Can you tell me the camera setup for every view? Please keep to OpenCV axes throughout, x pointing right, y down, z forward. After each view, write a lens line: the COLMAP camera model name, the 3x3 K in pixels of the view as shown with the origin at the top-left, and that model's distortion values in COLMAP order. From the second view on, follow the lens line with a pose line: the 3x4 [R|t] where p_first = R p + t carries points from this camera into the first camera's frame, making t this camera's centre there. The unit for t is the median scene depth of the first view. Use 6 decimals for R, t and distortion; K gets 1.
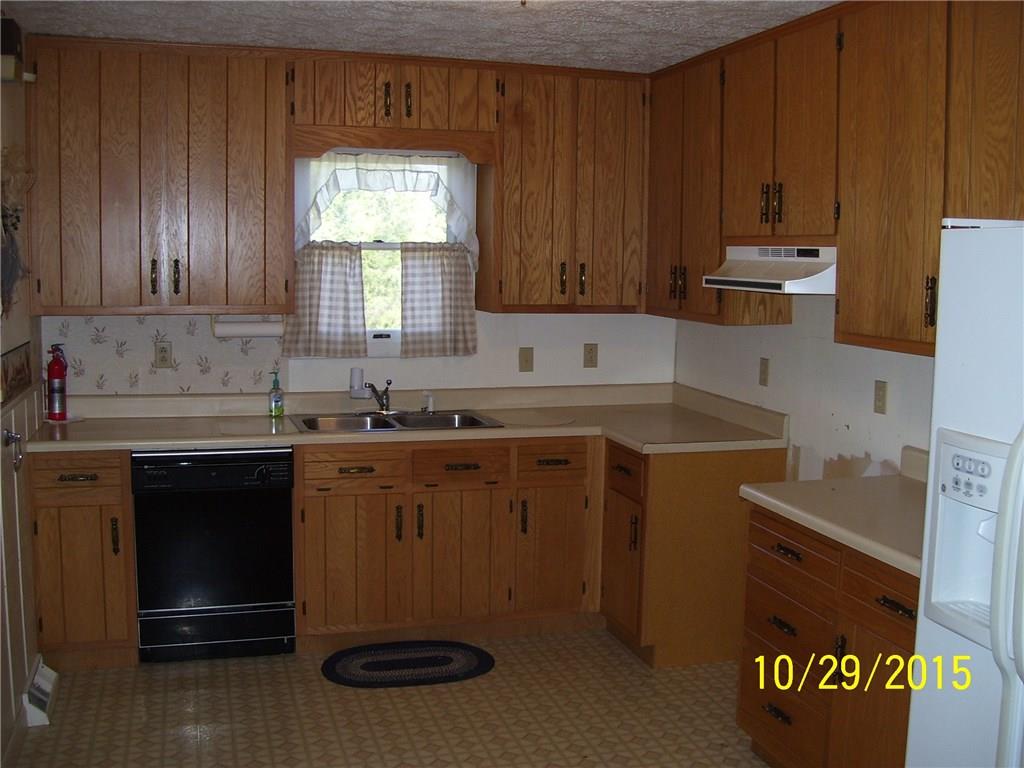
lens RADIAL K [[1095.8, 0, 512.8], [0, 1095.8, 379.6], [0, 0, 1]] dist [-0.108955, 0.000000]
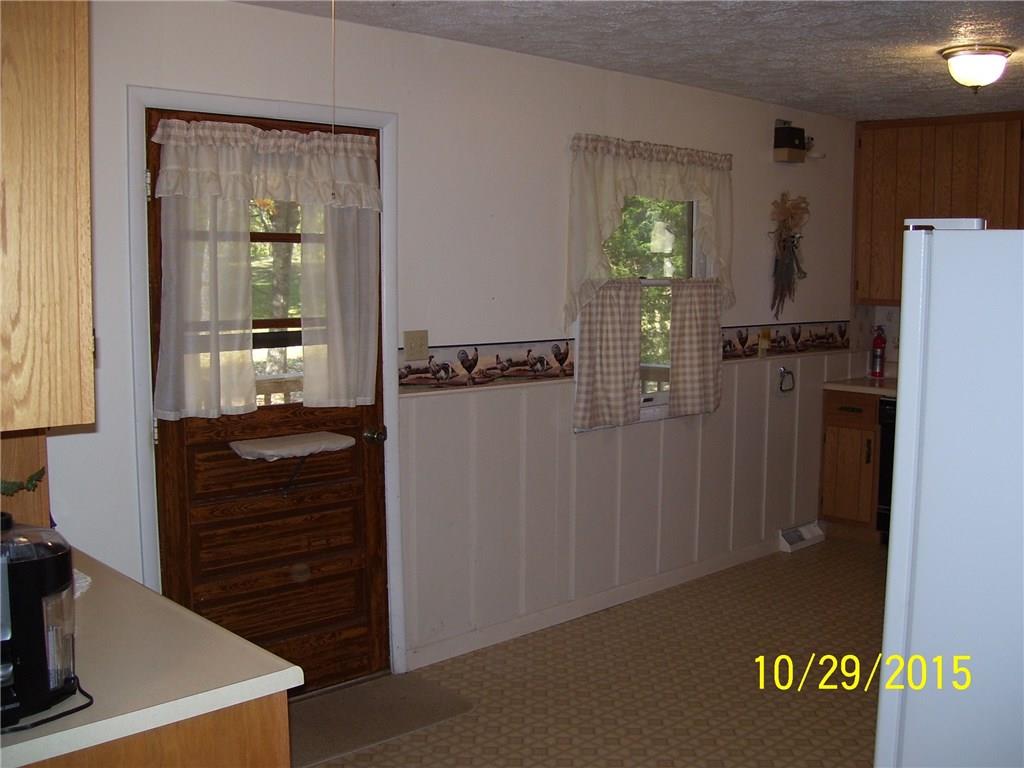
lens RADIAL K [[1095.8, 0, 511.6], [0, 1095.8, 383.1], [0, 0, 1]] dist [-0.108955, 0.000000]
pose [[0.457981, 0.087341, -0.884661, 0.710244], [-0.102261, 0.993732, 0.045169, 0.032786], [0.883061, 0.069780, 0.464041, -0.140801]]
